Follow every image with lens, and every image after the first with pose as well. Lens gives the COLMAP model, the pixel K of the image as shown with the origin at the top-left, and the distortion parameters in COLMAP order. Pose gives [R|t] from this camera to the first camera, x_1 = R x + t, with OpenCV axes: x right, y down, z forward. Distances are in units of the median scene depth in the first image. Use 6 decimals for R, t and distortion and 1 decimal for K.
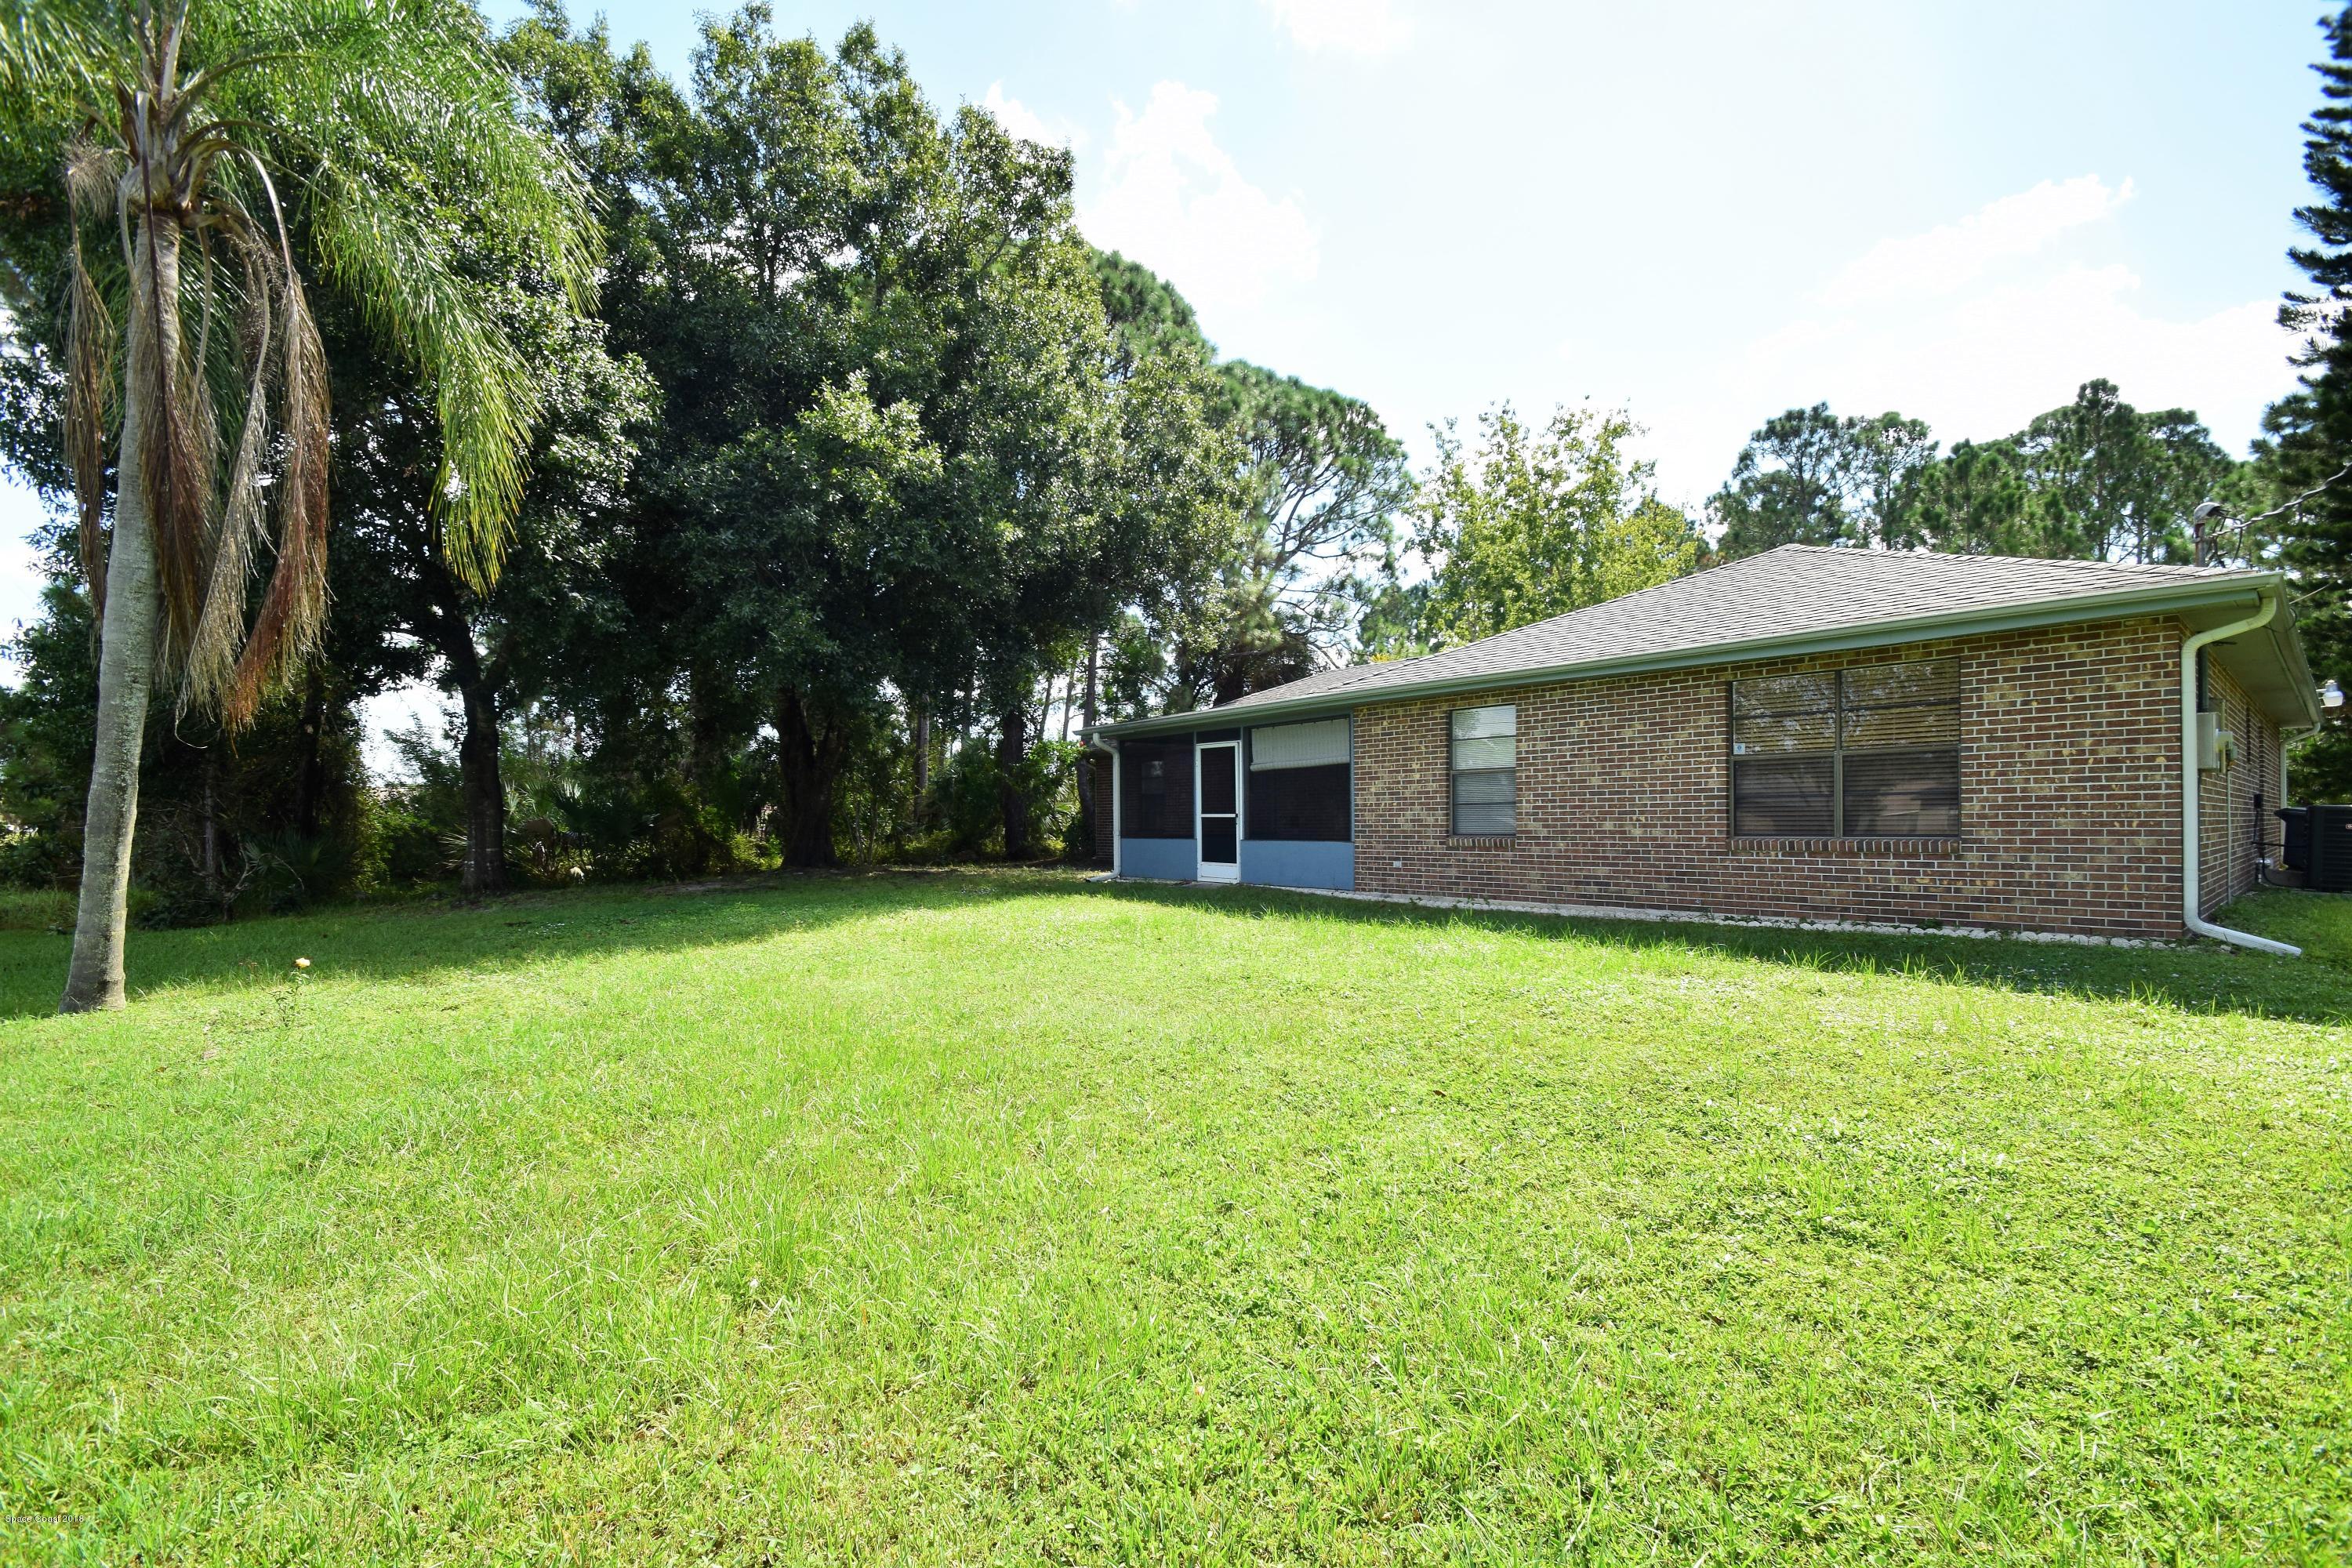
lens RADIAL K [[1031.0, 0, 1177.4], [0, 1031.0, 785.2], [0, 0, 1]] dist [0.000566, -0.007698]
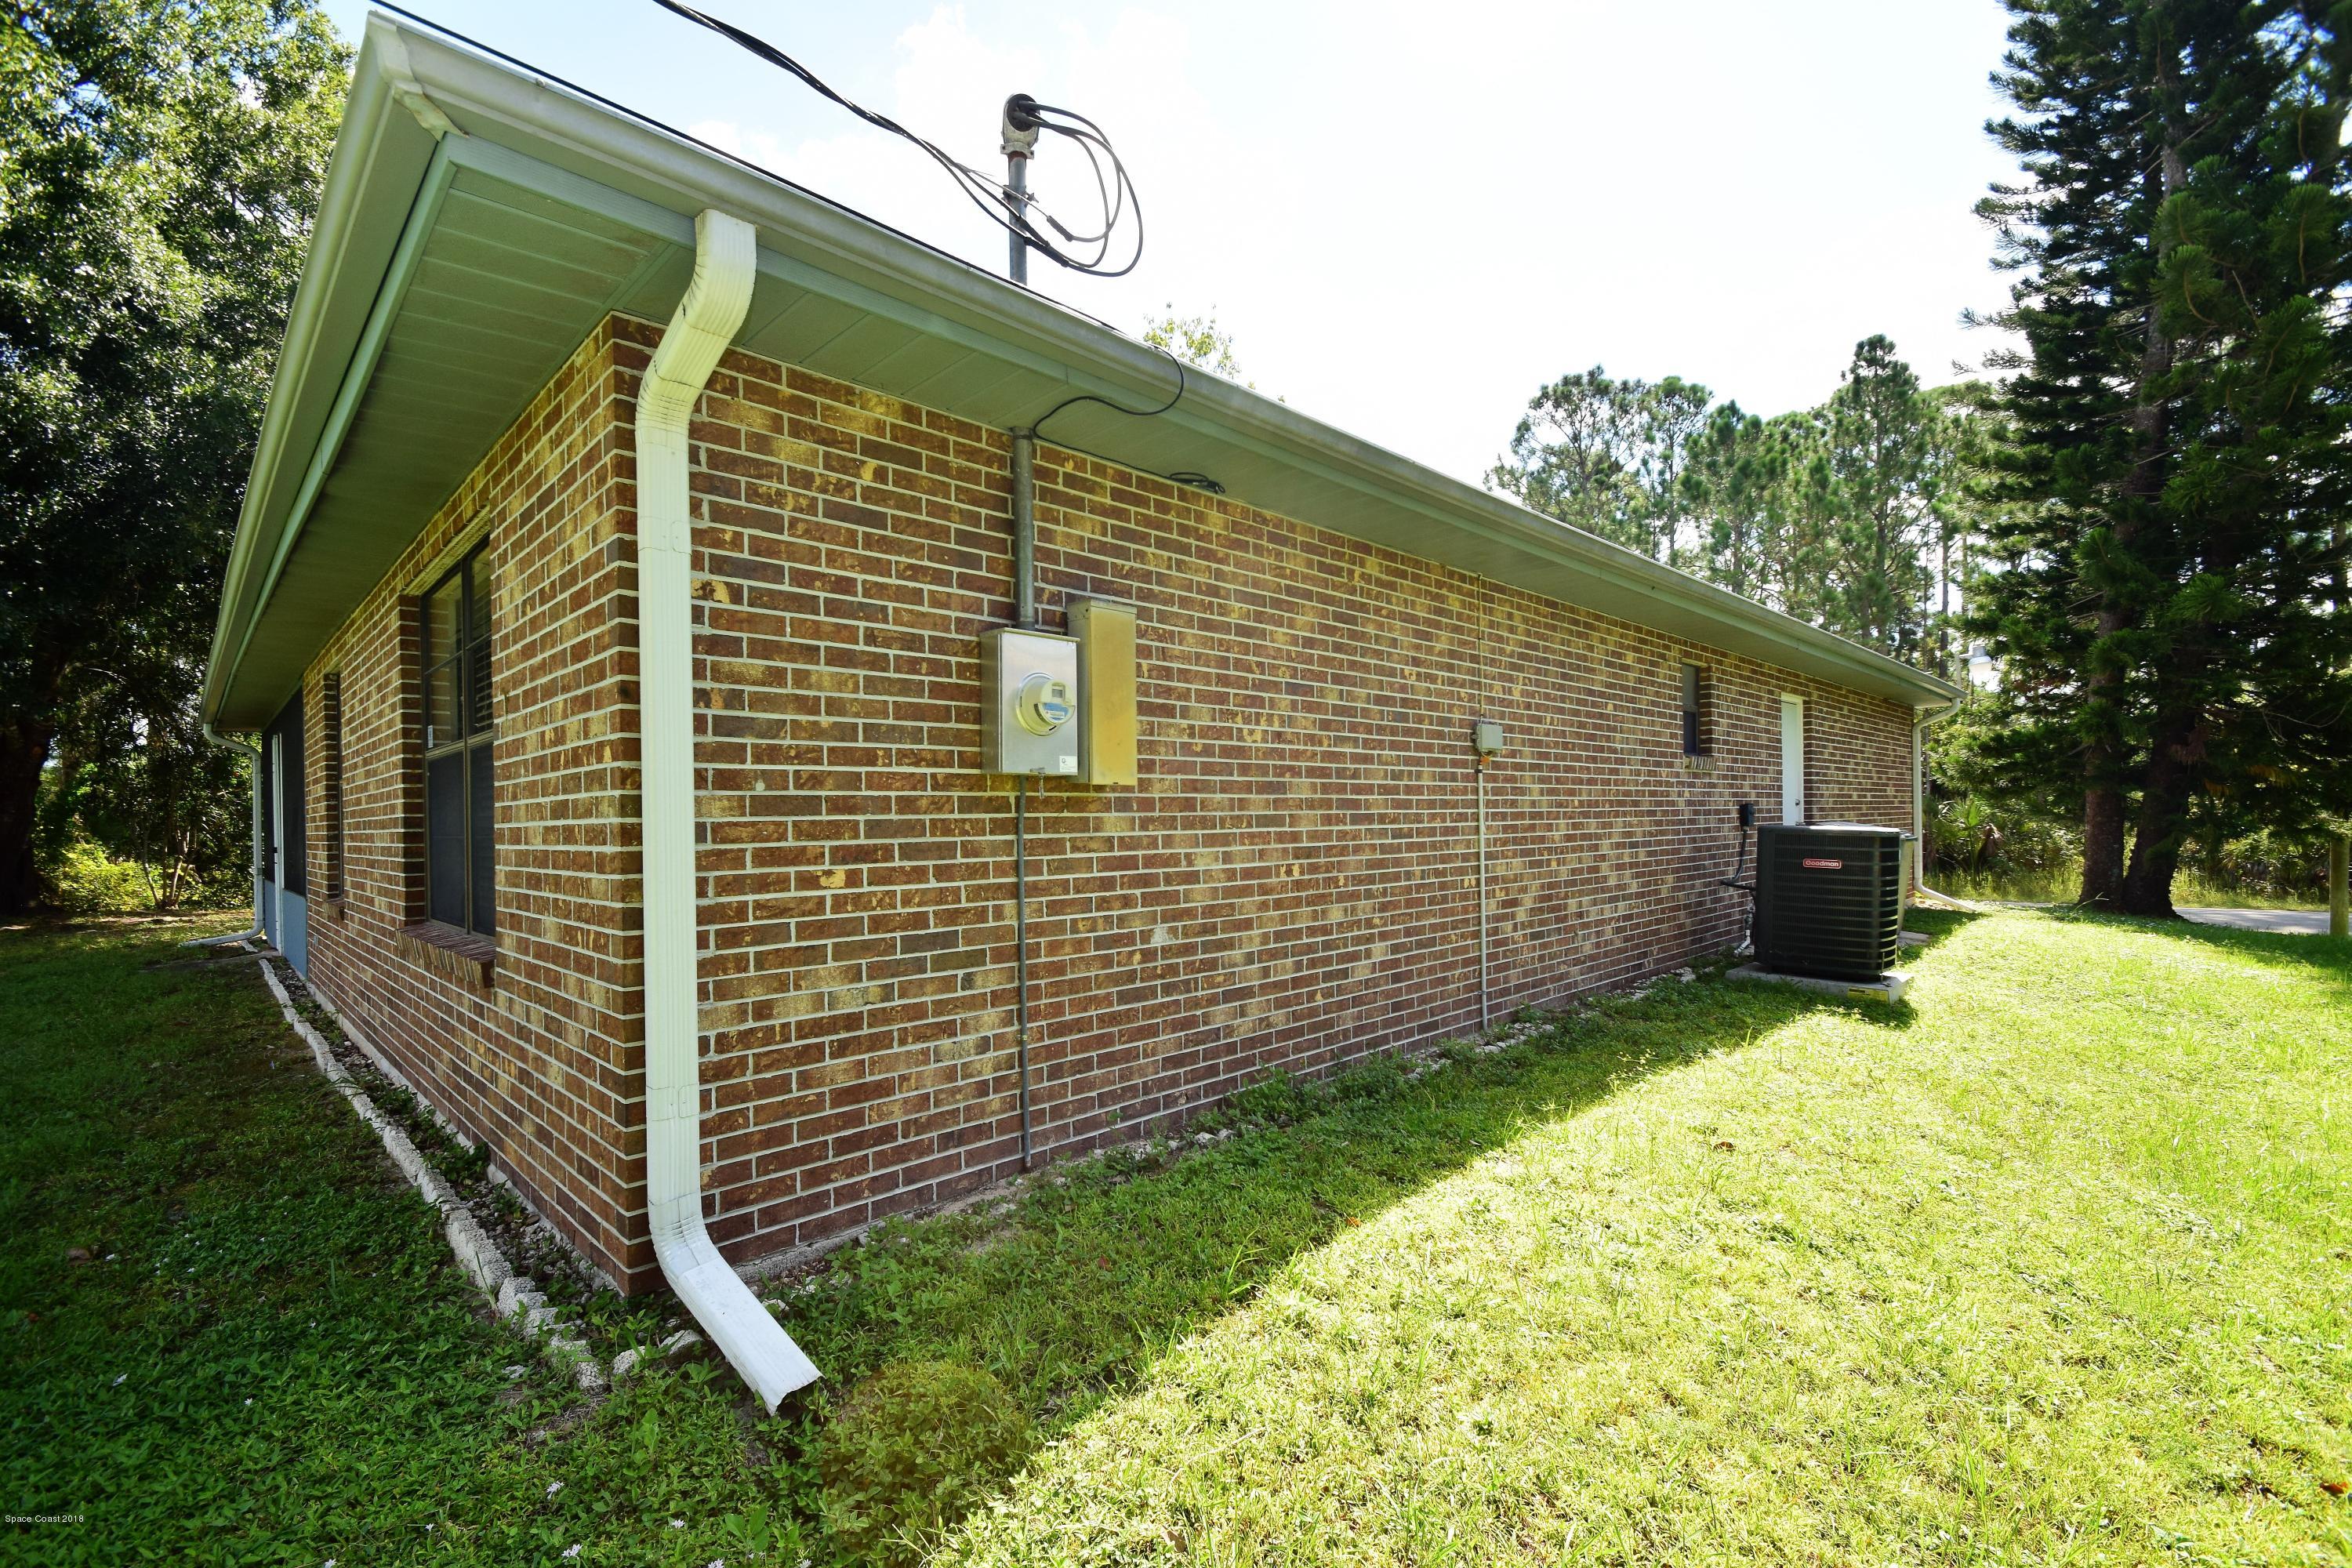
lens RADIAL K [[1031.0, 0, 1175.4], [0, 1031.0, 793.8], [0, 0, 1]] dist [0.000566, -0.007698]
pose [[0.997930, -0.018232, 0.061669, 0.210418], [0.018001, 0.999829, 0.004304, -0.001284], [-0.061737, -0.003185, 0.998087, 0.118069]]
